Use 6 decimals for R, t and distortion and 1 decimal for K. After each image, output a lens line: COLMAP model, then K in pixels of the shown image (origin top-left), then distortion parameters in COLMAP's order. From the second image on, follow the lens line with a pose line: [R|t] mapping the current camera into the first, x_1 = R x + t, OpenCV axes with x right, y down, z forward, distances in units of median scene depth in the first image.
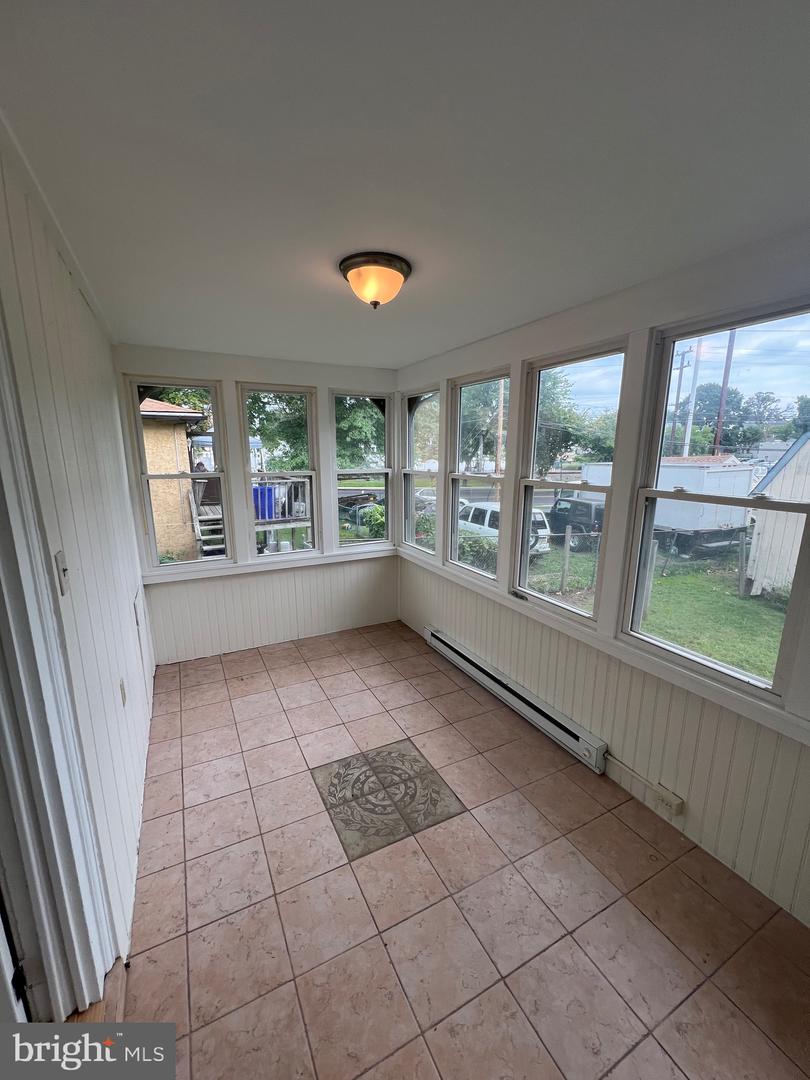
lens RADIAL K [[430.7, 0, 401.3], [0, 430.7, 543.1], [0, 0, 1]] dist [-0.001262, -0.000708]
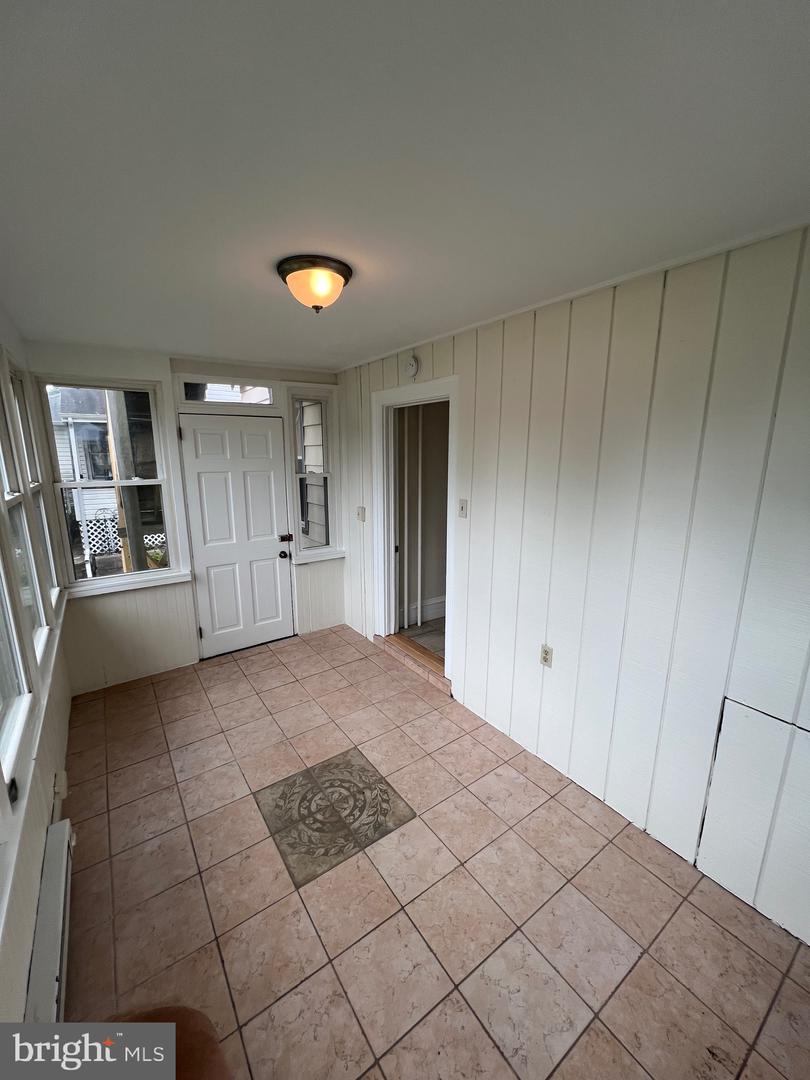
lens RADIAL K [[430.7, 0, 403.8], [0, 430.7, 542.8], [0, 0, 1]] dist [-0.001262, -0.000708]
pose [[-0.990491, 0.027434, -0.134814, -0.086515], [-0.028995, 0.916280, 0.399487, -0.370243], [0.134487, 0.399598, -0.906772, 1.706176]]
